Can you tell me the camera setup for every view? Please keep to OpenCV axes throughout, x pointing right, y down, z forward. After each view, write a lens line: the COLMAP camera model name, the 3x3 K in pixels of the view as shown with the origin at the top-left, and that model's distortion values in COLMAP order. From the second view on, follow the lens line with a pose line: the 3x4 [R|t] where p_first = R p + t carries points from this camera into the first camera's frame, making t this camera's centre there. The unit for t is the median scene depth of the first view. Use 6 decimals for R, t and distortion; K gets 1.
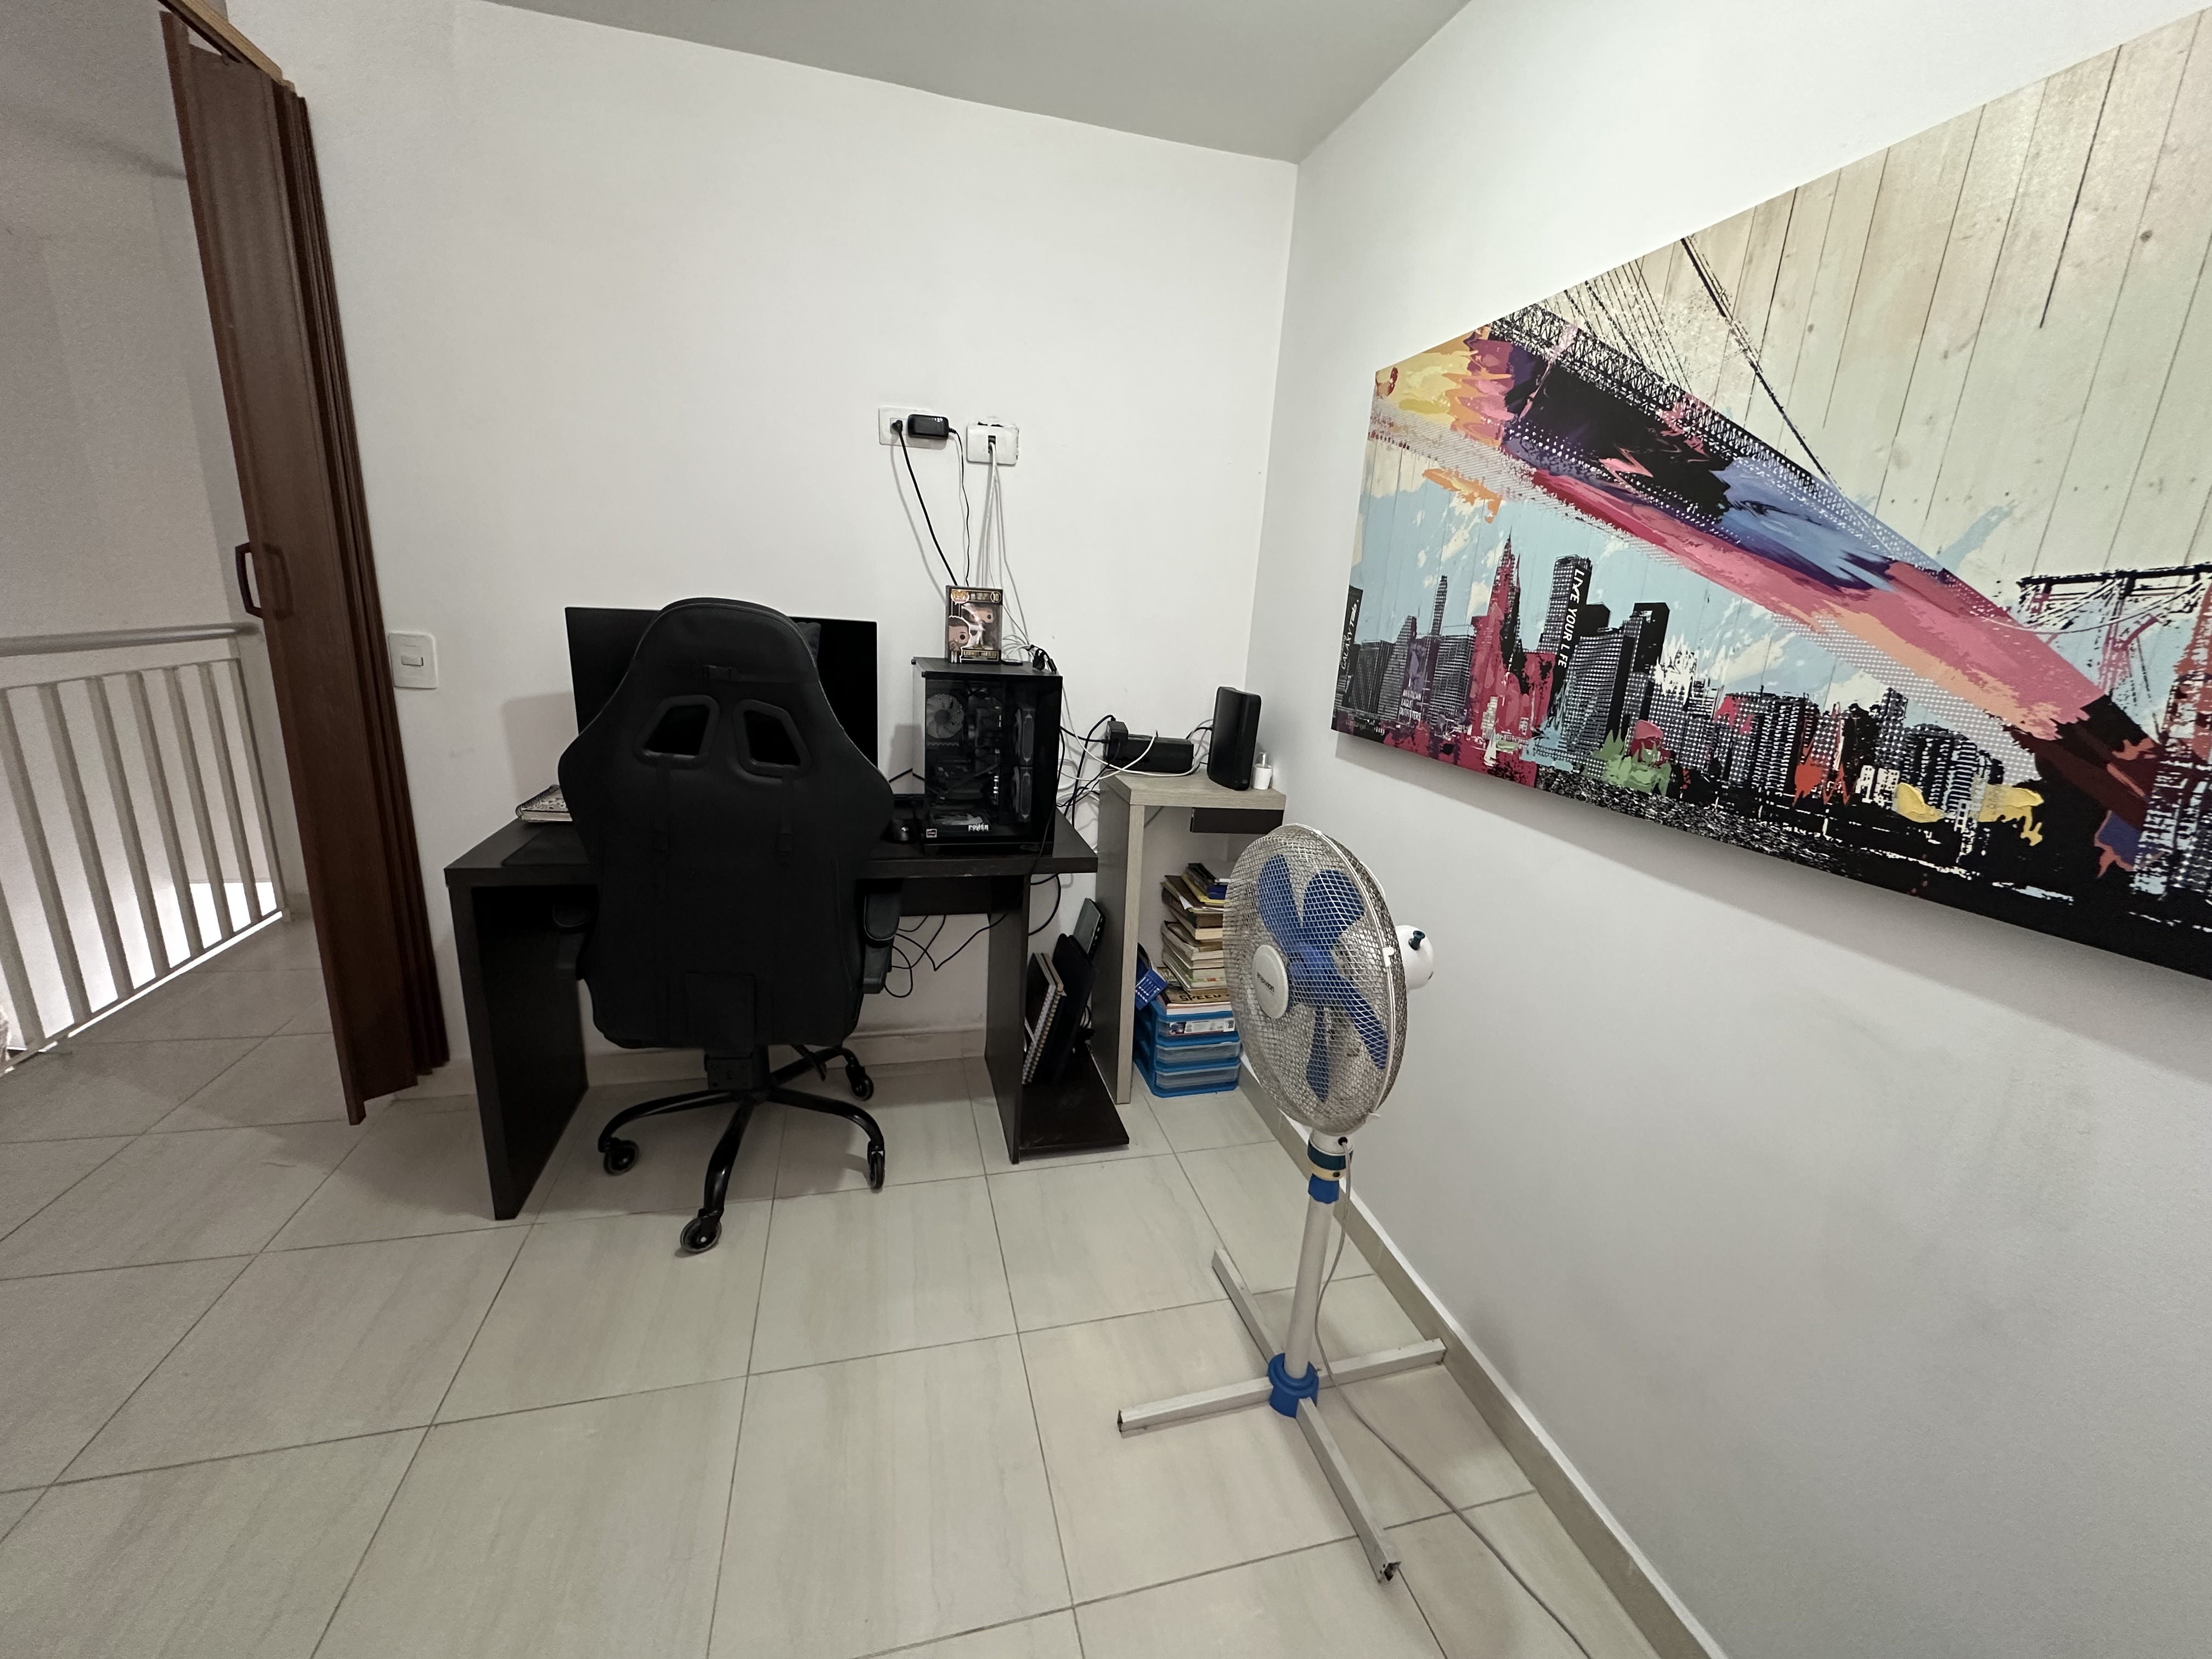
lens RADIAL K [[885.3, 0, 1095.9], [0, 885.3, 822.5], [0, 0, 1]] dist [-0.004125, 0.000871]
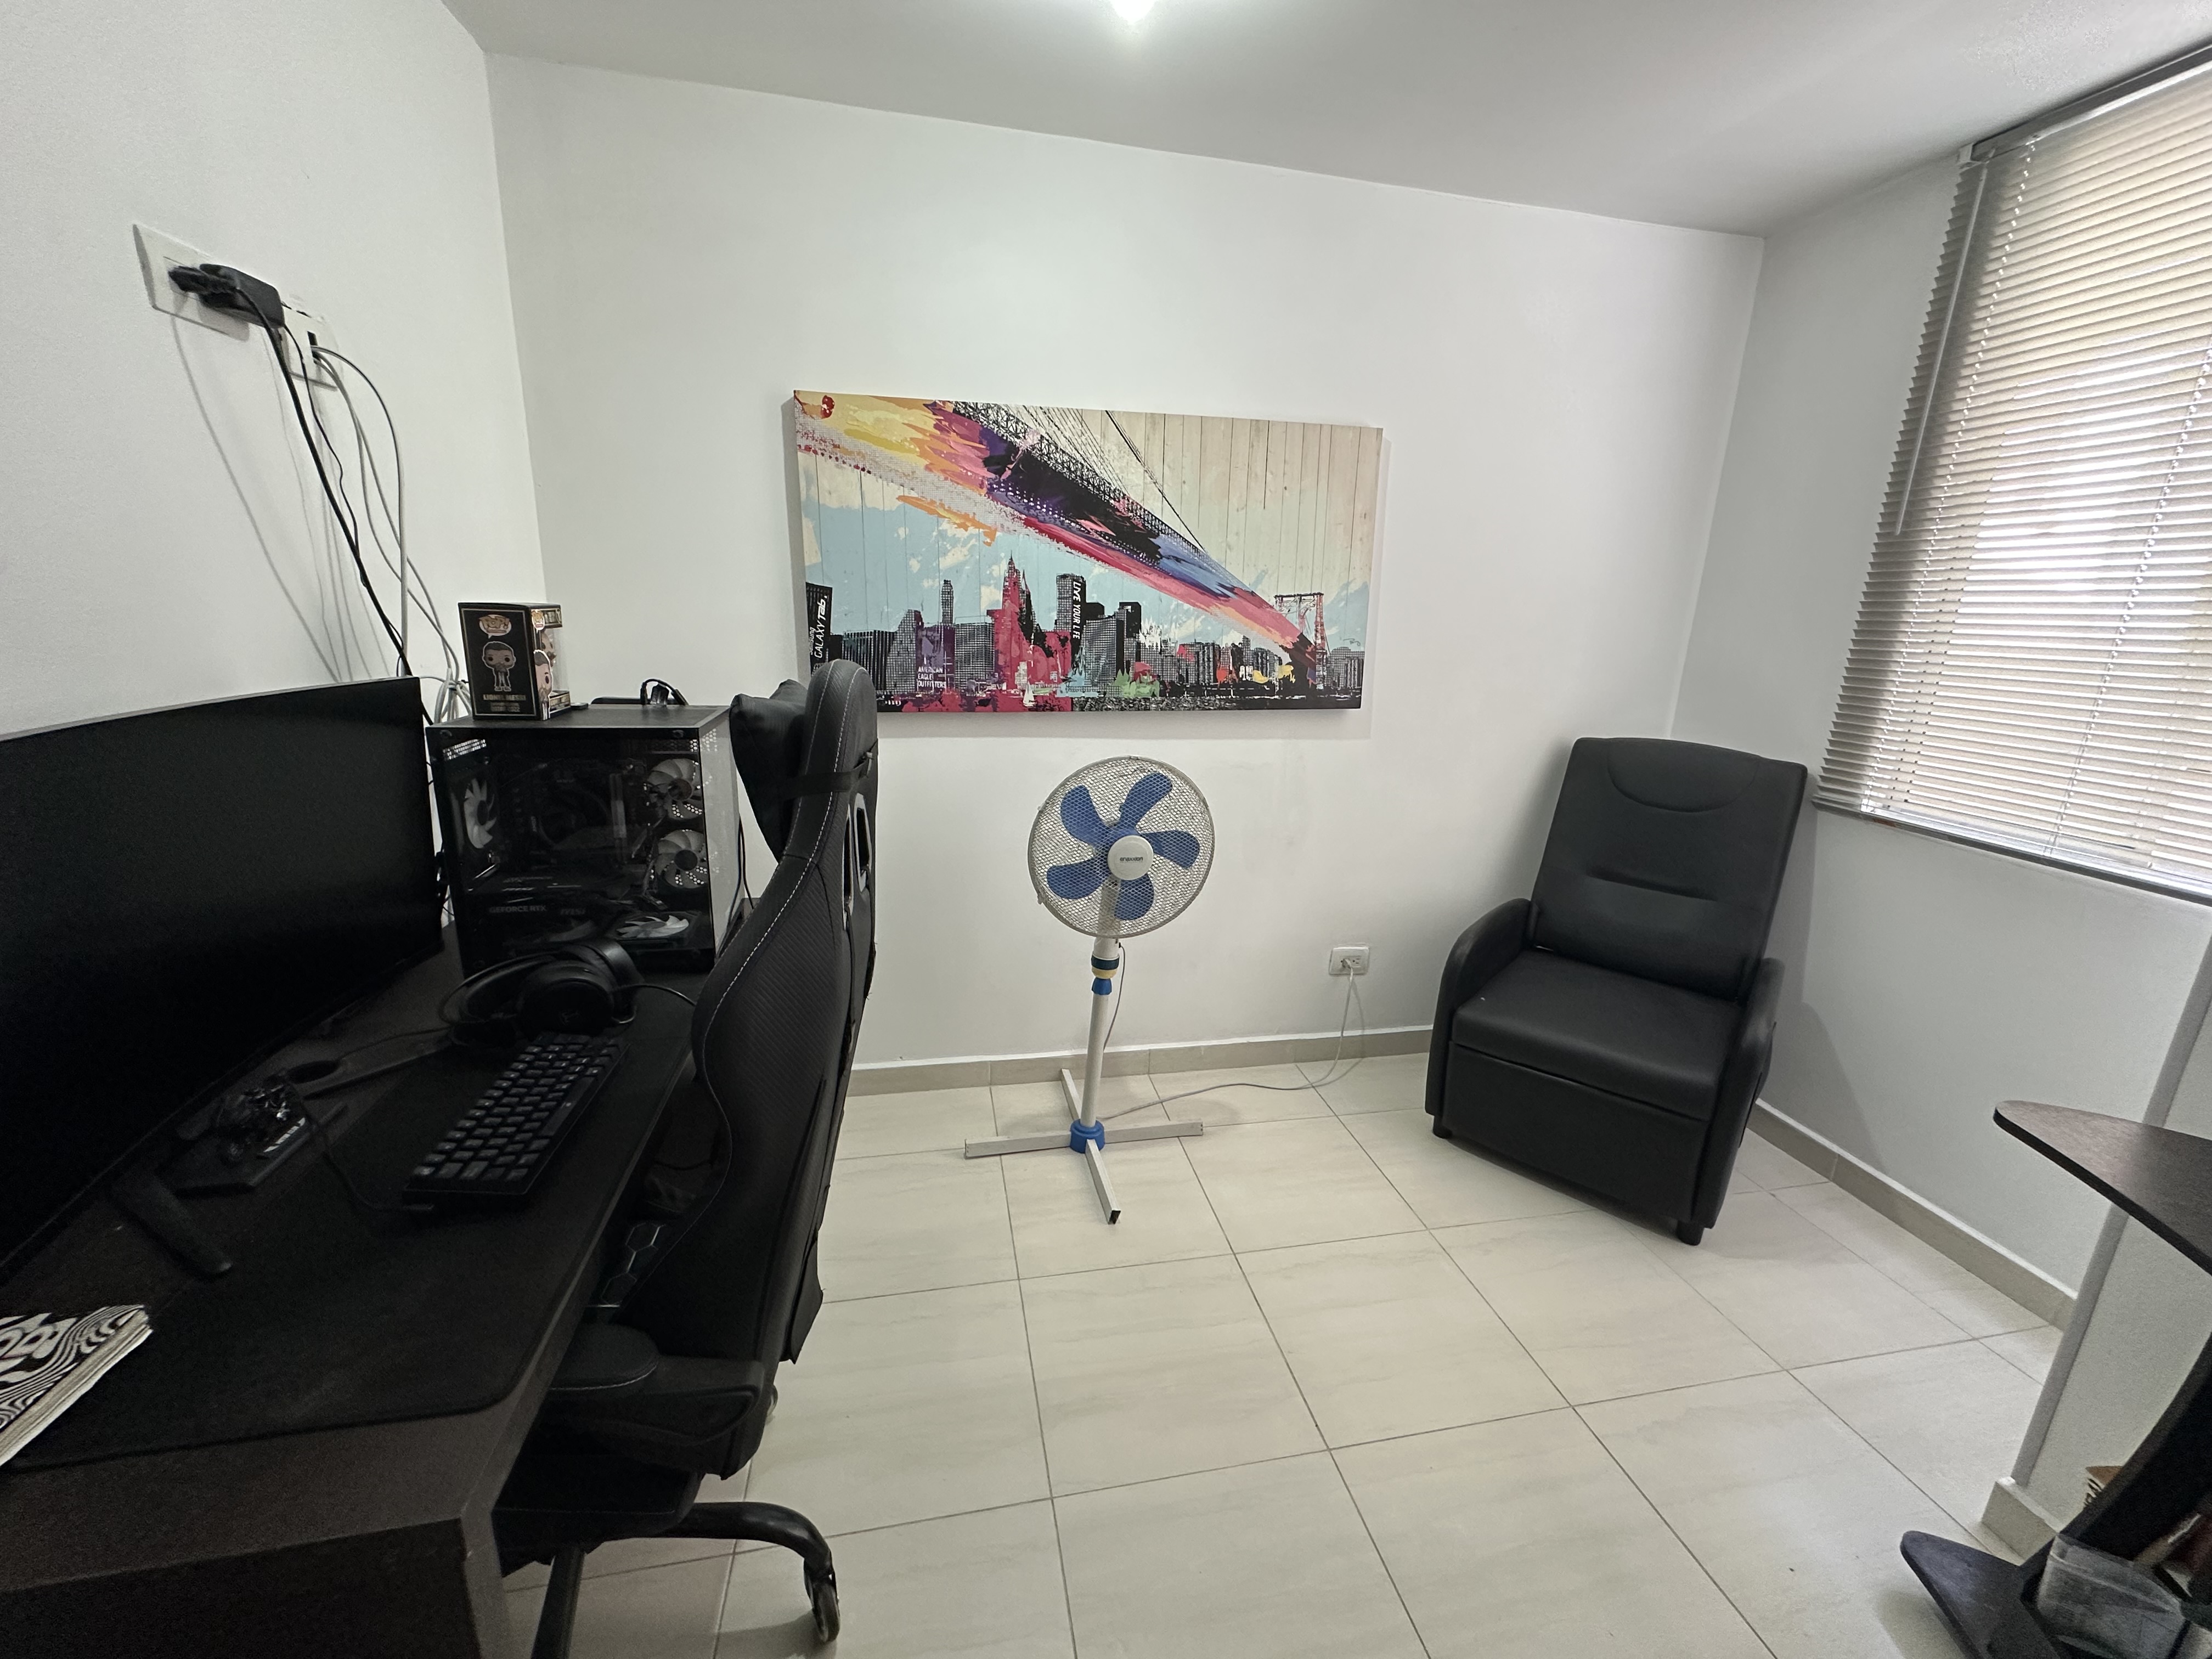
lens RADIAL K [[885.3, 0, 1108.6], [0, 885.3, 826.6], [0, 0, 1]] dist [-0.004125, 0.000871]
pose [[0.045147, -0.297831, 0.953550, -1.311844], [0.218719, 0.934312, 0.281467, -0.327591], [-0.974743, 0.195852, 0.107322, 0.885663]]
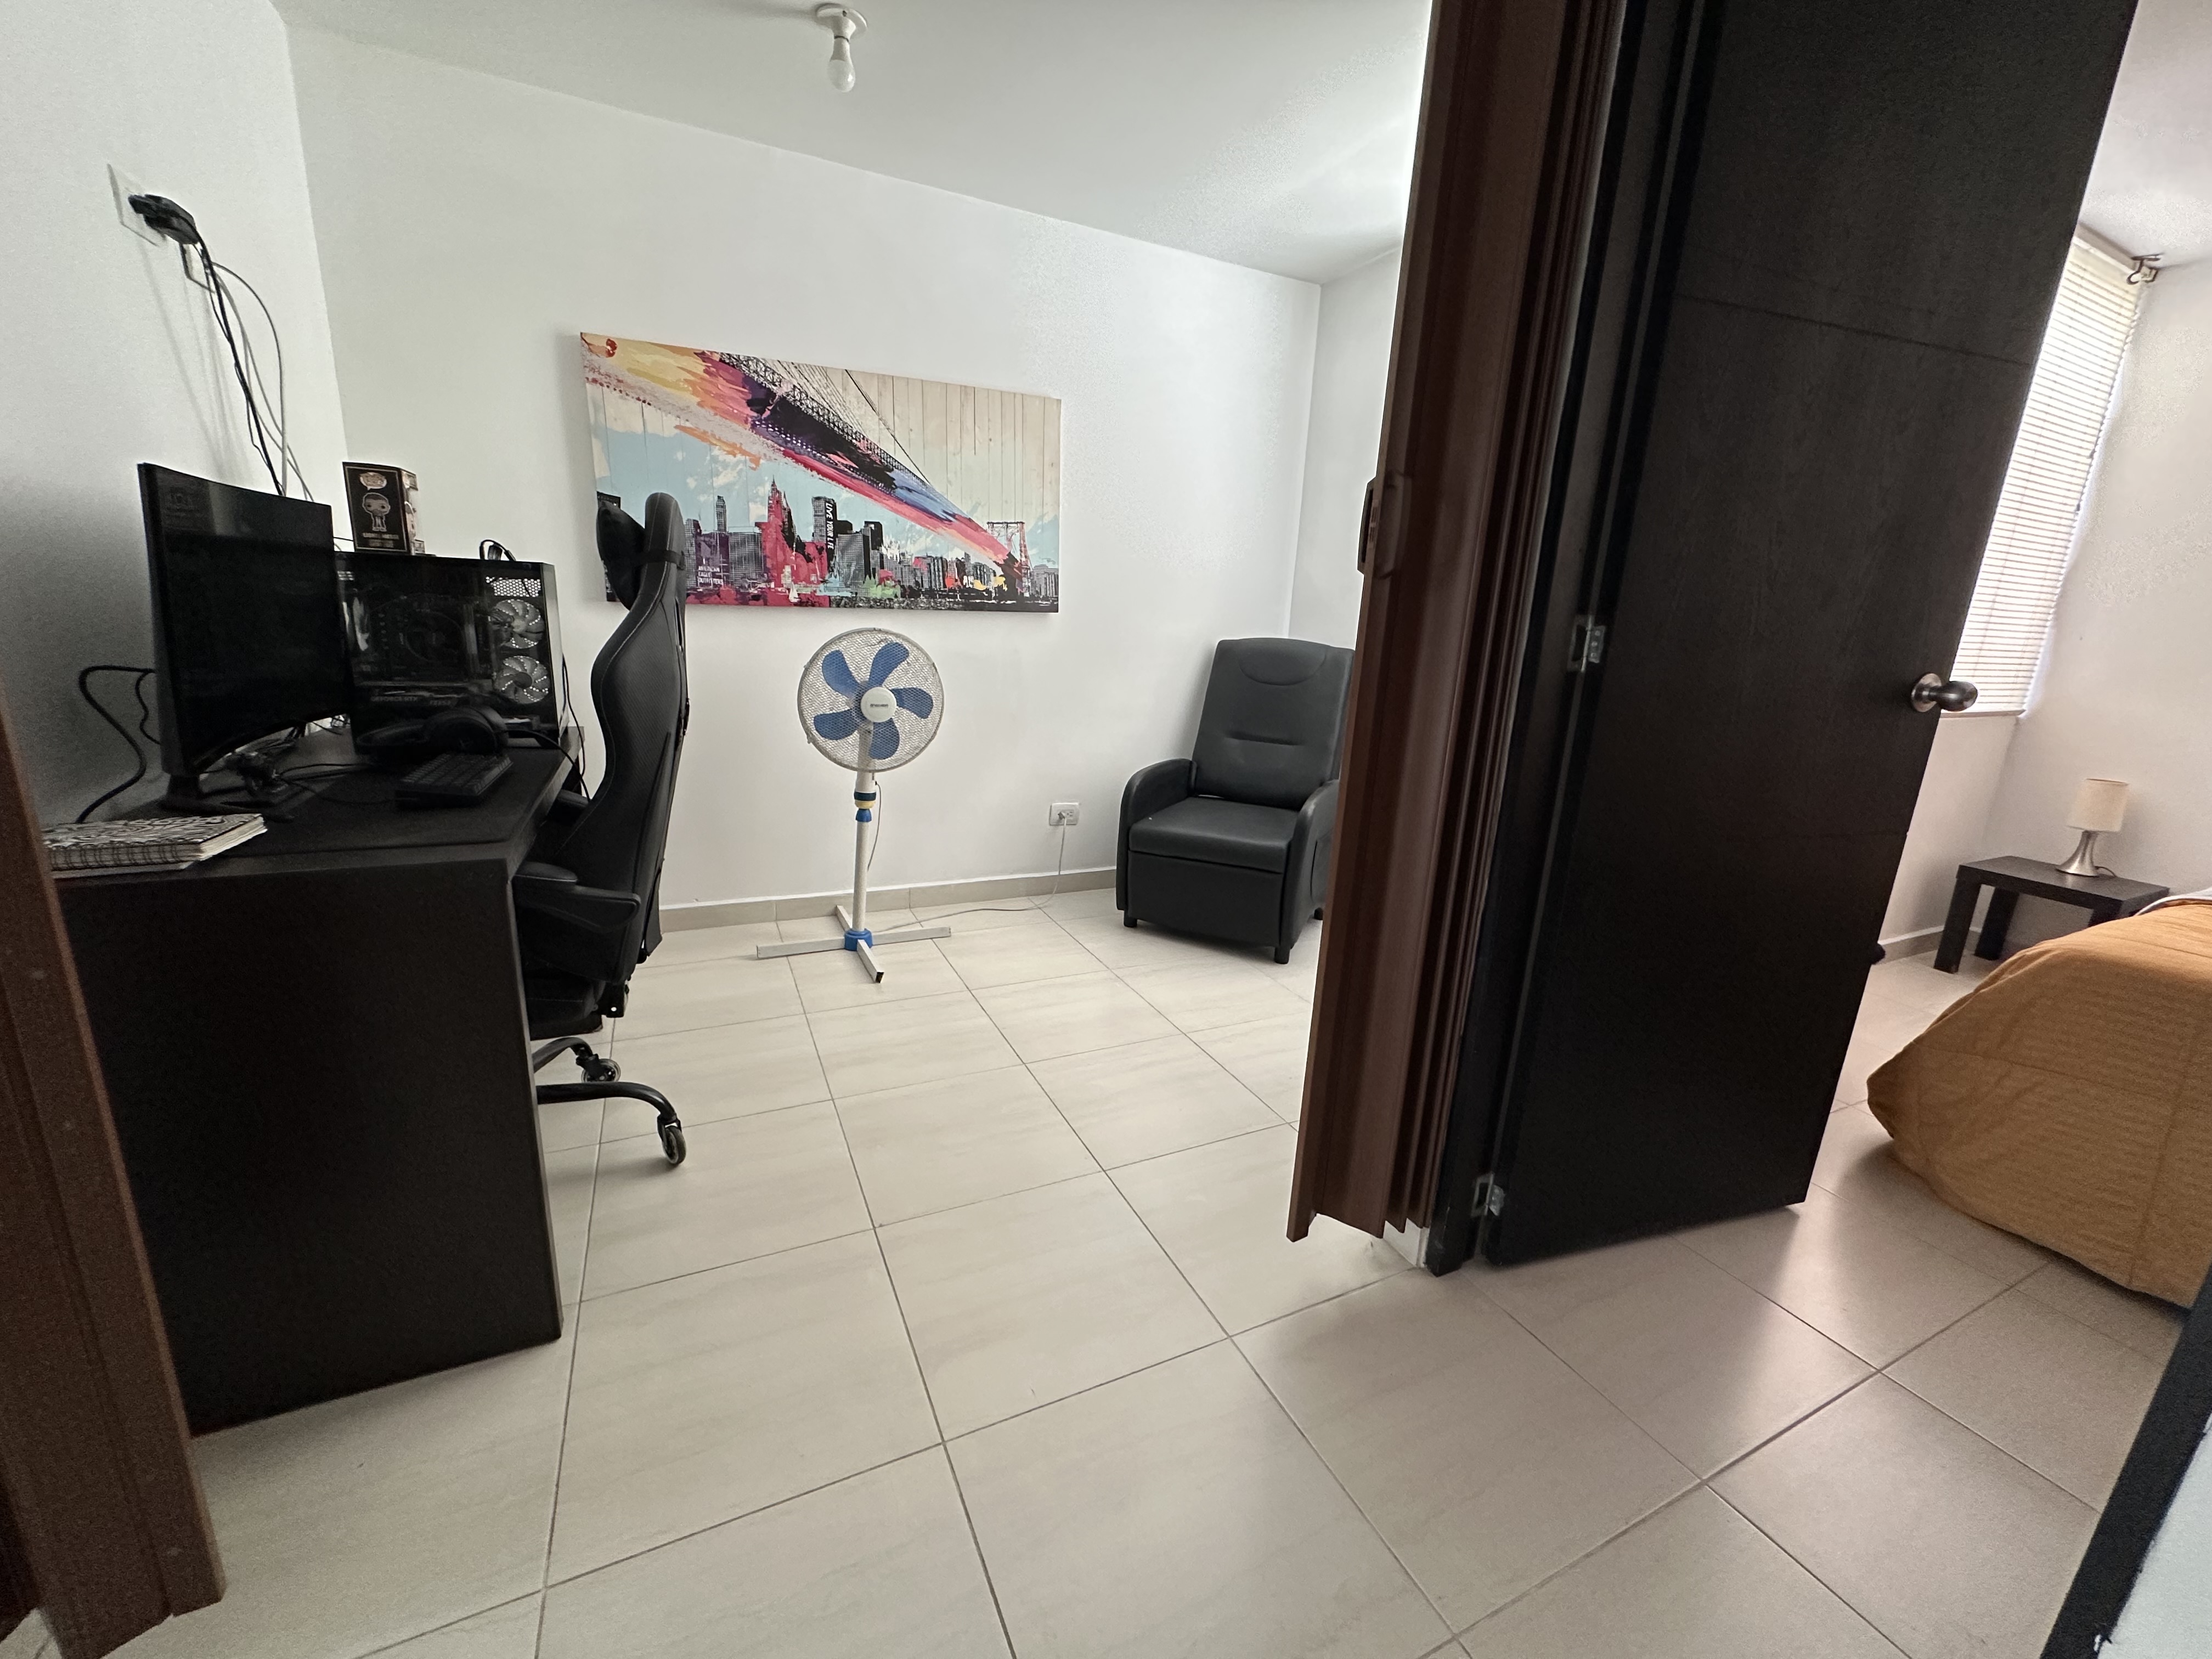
lens RADIAL K [[885.3, 0, 1107.6], [0, 885.3, 828.9], [0, 0, 1]] dist [-0.004125, 0.000871]
pose [[-0.193143, -0.300048, 0.934167, -1.998820], [0.187678, 0.923216, 0.335334, -0.151609], [-0.963054, 0.240090, -0.122001, 0.829495]]
